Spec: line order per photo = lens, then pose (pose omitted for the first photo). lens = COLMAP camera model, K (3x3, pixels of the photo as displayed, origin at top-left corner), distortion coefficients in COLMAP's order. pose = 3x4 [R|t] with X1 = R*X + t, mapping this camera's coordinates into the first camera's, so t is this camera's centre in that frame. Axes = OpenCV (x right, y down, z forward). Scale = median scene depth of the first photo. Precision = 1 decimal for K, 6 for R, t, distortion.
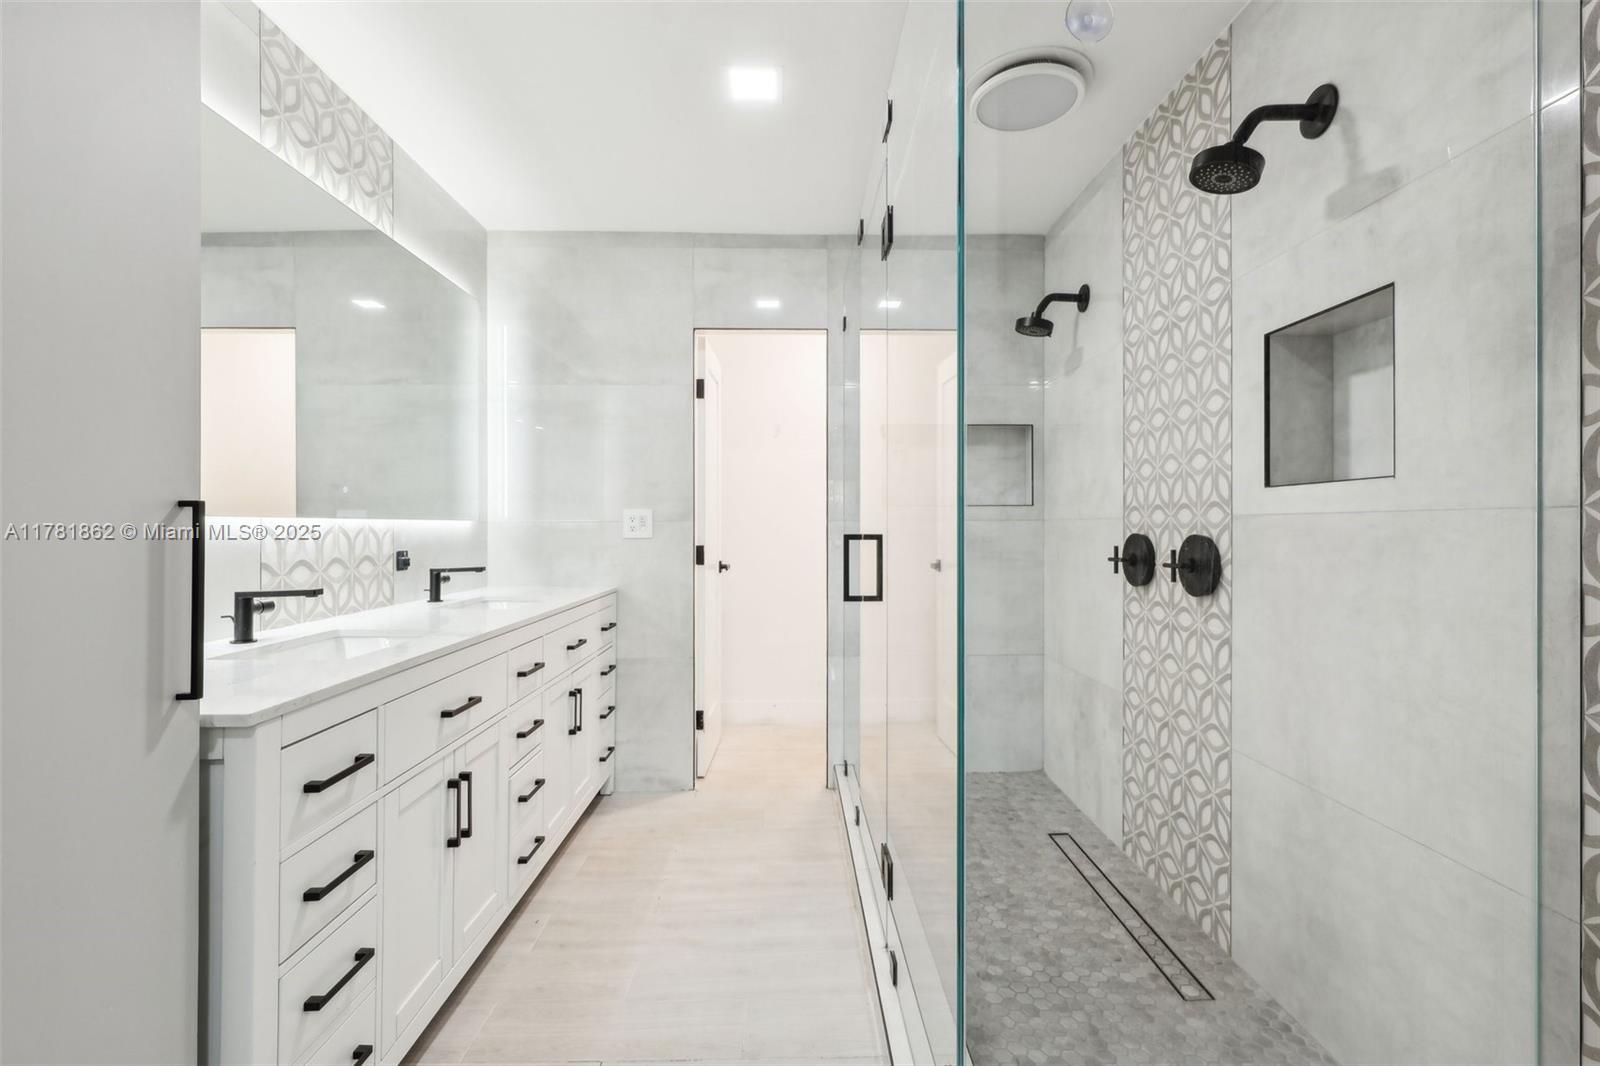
lens RADIAL K [[734.1, 0, 802.2], [0, 734.1, 523.1], [0, 0, 1]] dist [0.002788, 0.001270]
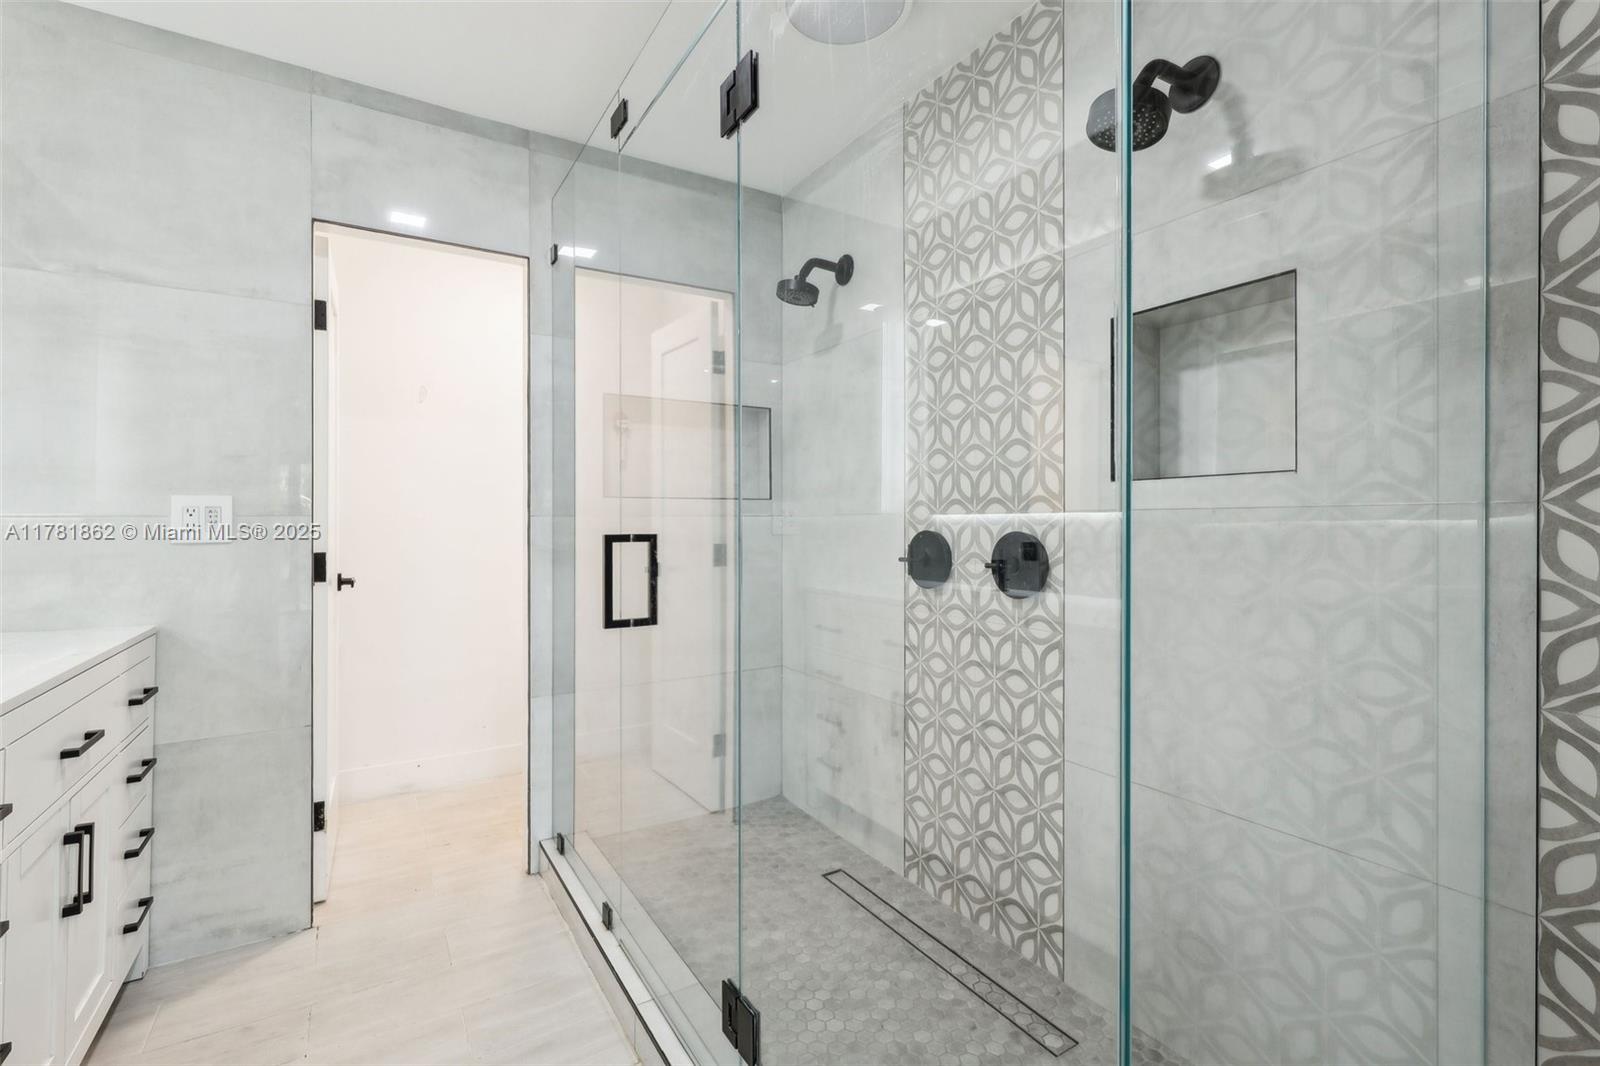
lens RADIAL K [[734.1, 0, 802.2], [0, 734.1, 523.1], [0, 0, 1]] dist [0.002788, 0.001270]
pose [[0.859658, -0.002953, 0.510861, -0.152254], [0.000388, 0.999987, 0.005127, 0.000284], [-0.510869, -0.004209, 0.859648, 0.310549]]
